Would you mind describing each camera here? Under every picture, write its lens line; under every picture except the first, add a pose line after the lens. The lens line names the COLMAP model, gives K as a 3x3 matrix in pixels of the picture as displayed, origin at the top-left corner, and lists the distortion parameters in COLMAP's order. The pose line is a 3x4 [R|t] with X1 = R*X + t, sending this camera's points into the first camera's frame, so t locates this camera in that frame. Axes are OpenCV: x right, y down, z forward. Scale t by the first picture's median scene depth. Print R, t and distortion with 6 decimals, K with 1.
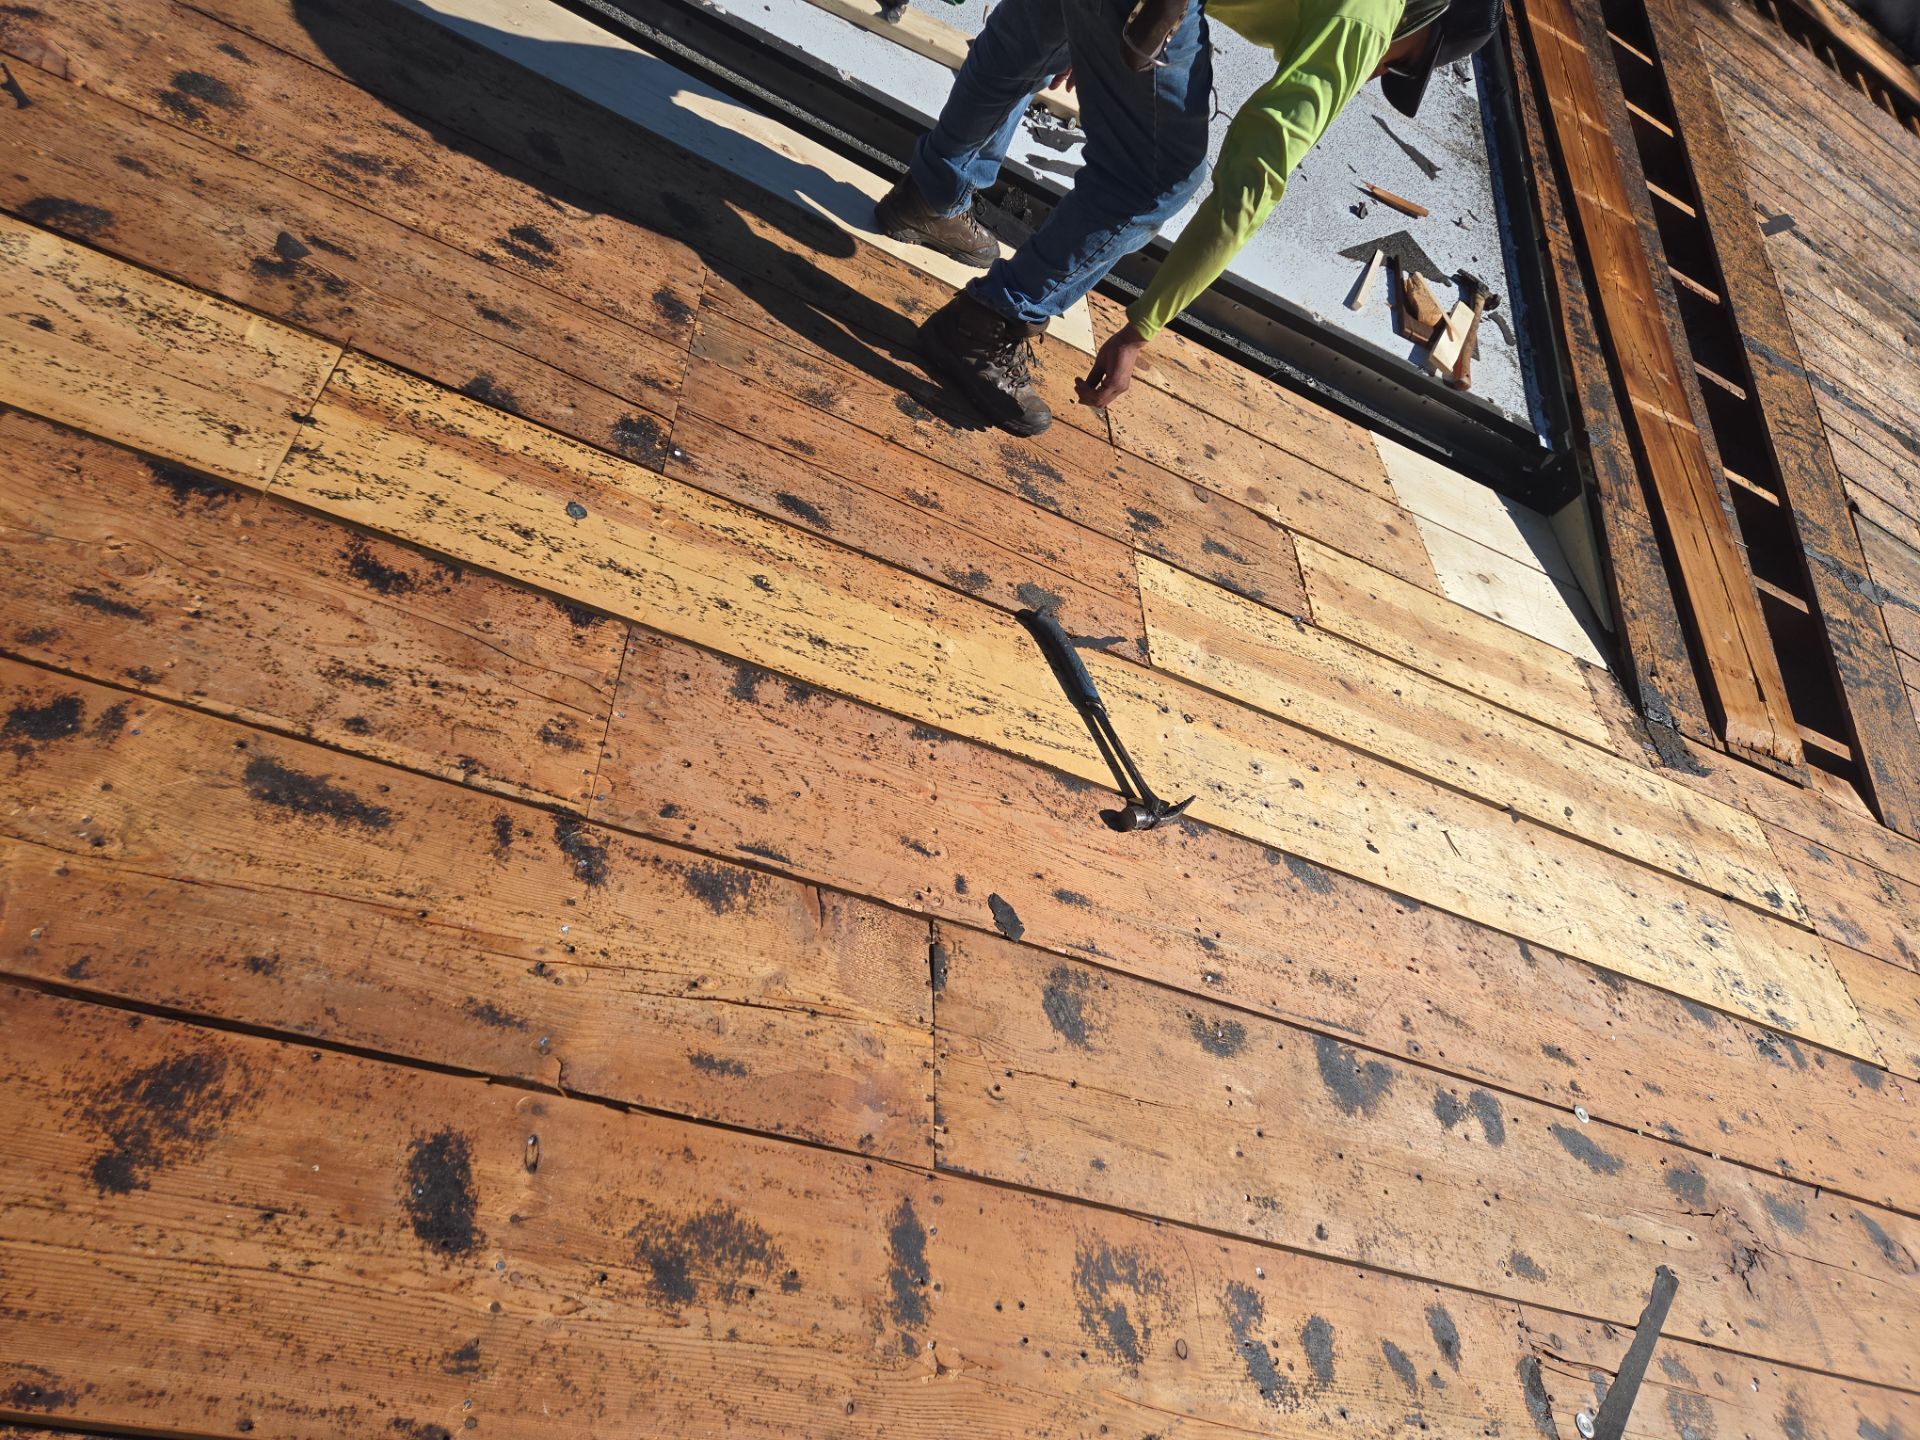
lens RADIAL K [[1277.6, 0, 960.5], [0, 1277.6, 687.0], [0, 0, 1]] dist [0.060051, -0.043745]
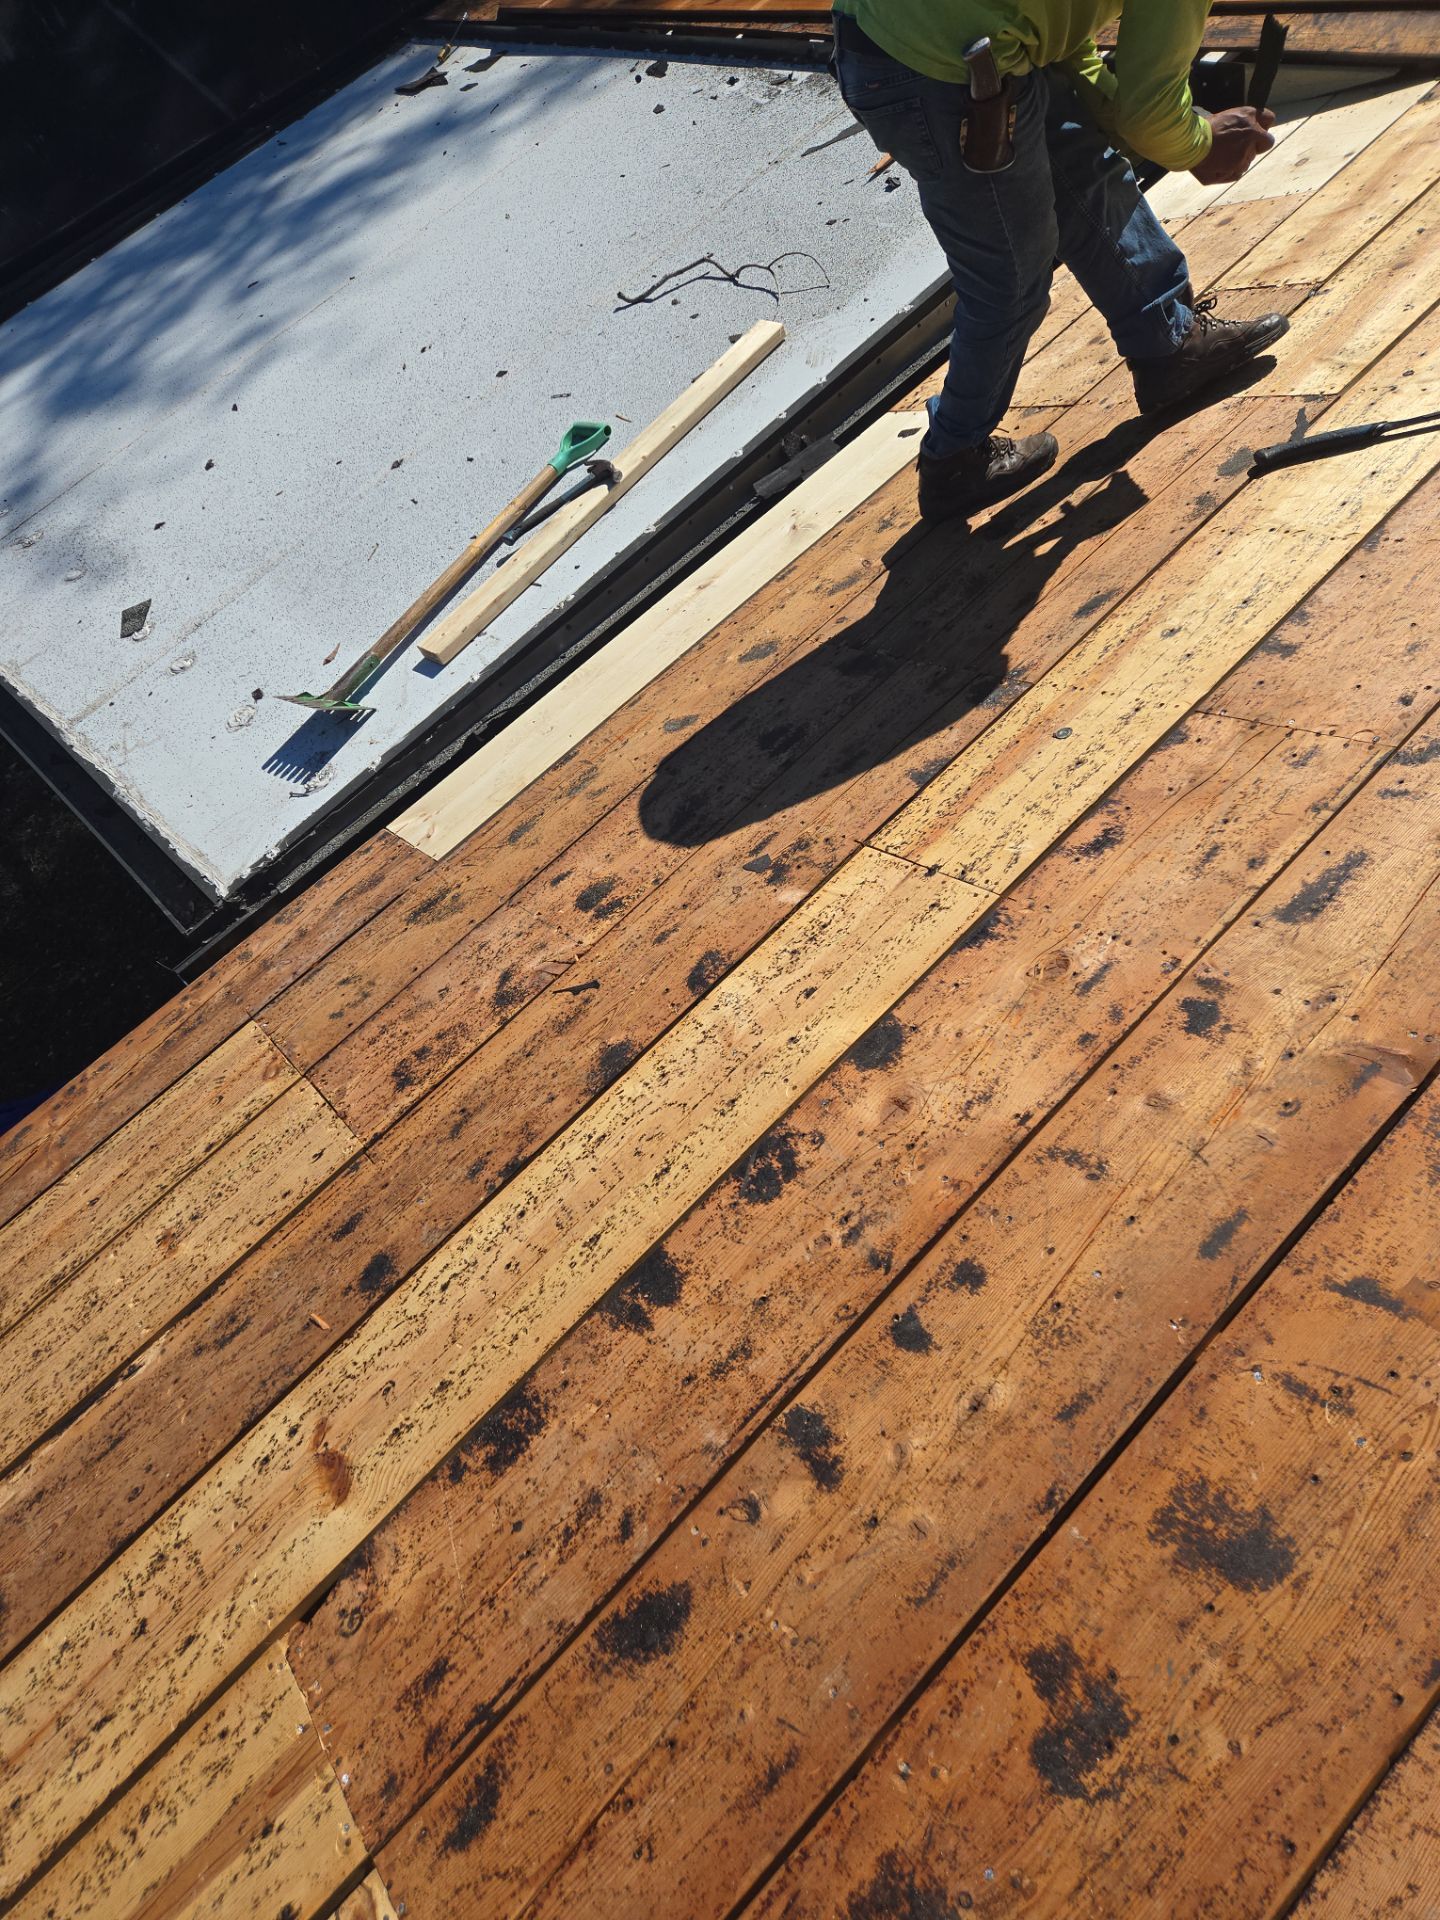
lens RADIAL K [[1241.3, 0, 708.0], [0, 1241.3, 954.2], [0, 0, 1]] dist [0.067675, -0.062045]
pose [[0.421601, -0.902129, -0.091742, -0.515905], [0.894573, 0.430337, -0.120621, -0.202859], [0.148295, -0.031216, 0.988450, -0.215570]]
